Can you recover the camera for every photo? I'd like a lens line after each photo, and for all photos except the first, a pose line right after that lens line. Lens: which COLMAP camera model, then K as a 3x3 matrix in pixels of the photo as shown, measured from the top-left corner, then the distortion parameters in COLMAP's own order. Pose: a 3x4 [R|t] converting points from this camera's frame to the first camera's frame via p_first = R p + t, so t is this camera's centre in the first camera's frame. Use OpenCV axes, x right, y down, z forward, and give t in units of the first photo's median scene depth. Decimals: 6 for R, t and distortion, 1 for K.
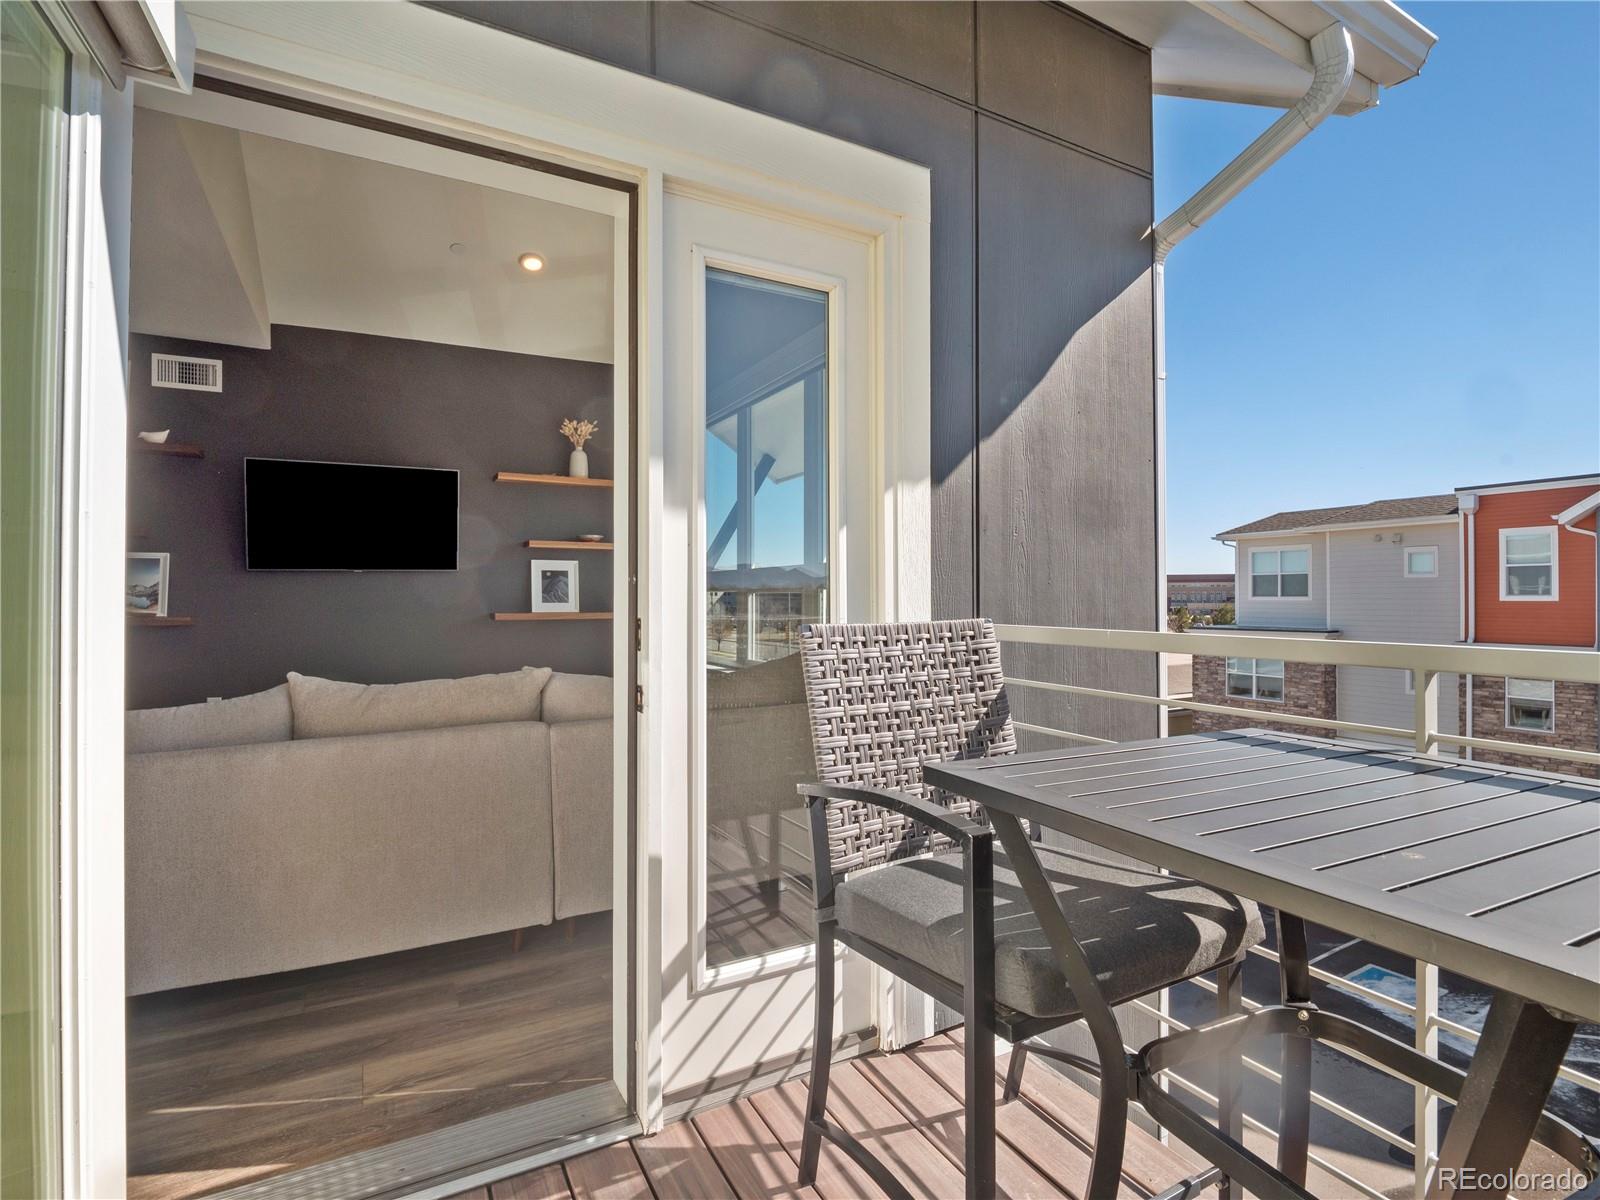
lens RADIAL K [[790.6, 0, 795.2], [0, 790.6, 592.0], [0, 0, 1]] dist [-0.001335, -0.012680]
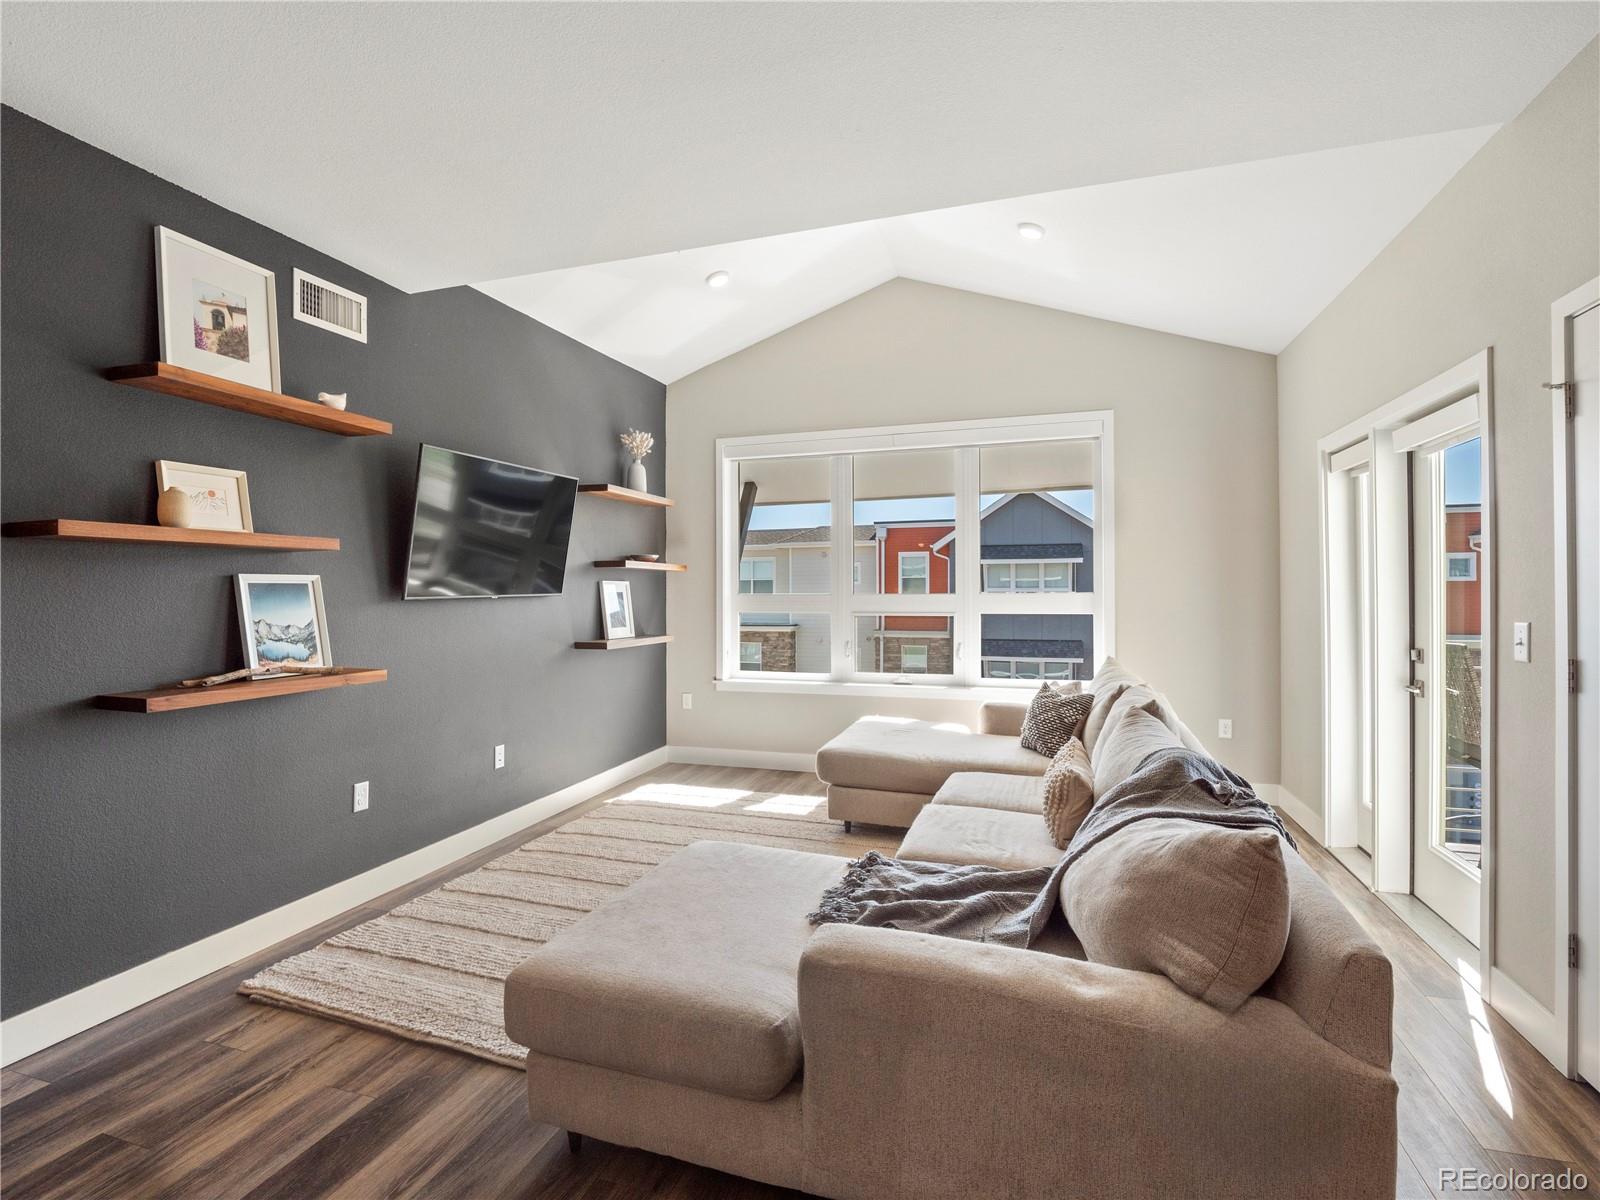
lens RADIAL K [[790.6, 0, 795.2], [0, 790.6, 592.0], [0, 0, 1]] dist [-0.001335, -0.012680]
pose [[0.724636, -0.001747, 0.689129, -0.781669], [-0.001016, 0.999993, 0.003603, -0.030794], [-0.689131, -0.003311, 0.724629, 0.193352]]
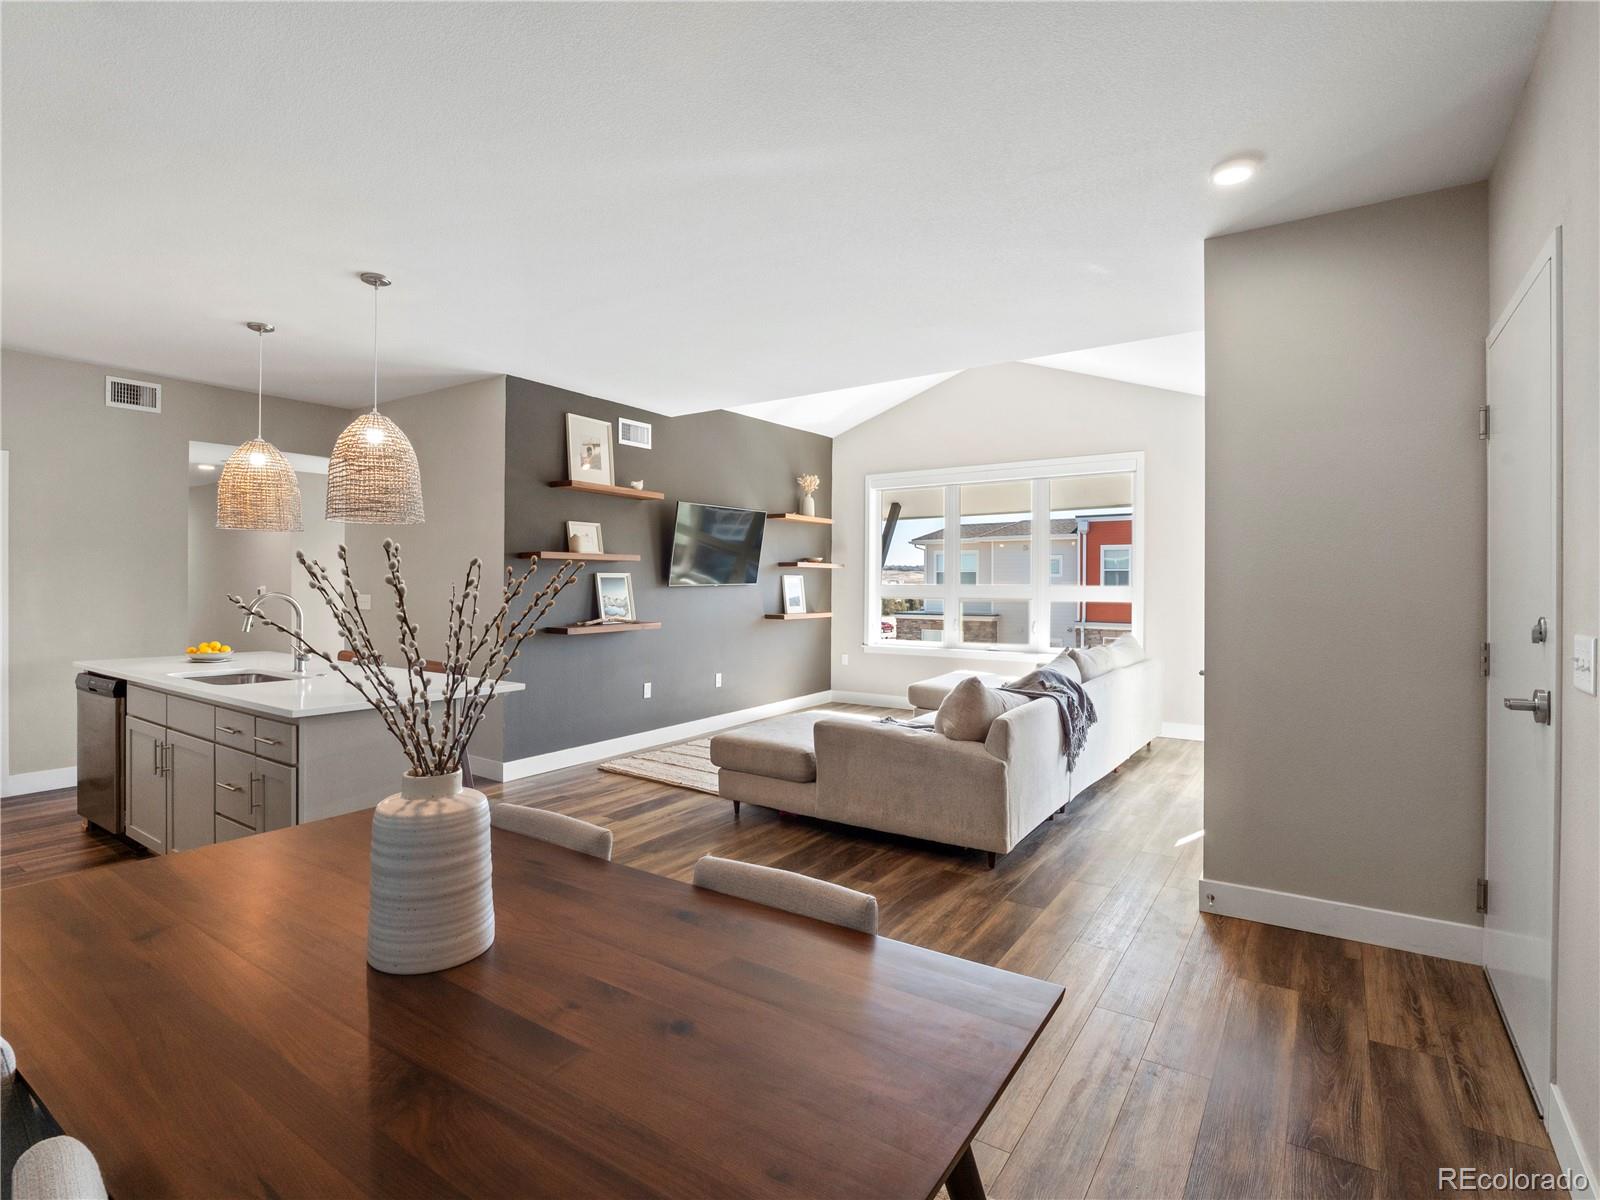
lens RADIAL K [[795.6, 0, 789.3], [0, 795.6, 602.3], [0, 0, 1]] dist [-0.012267, -0.000647]
pose [[0.892028, -0.006154, 0.451939, -0.937003], [-0.008188, 0.999523, 0.029771, -0.034512], [-0.451907, -0.030257, 0.891552, -0.239027]]
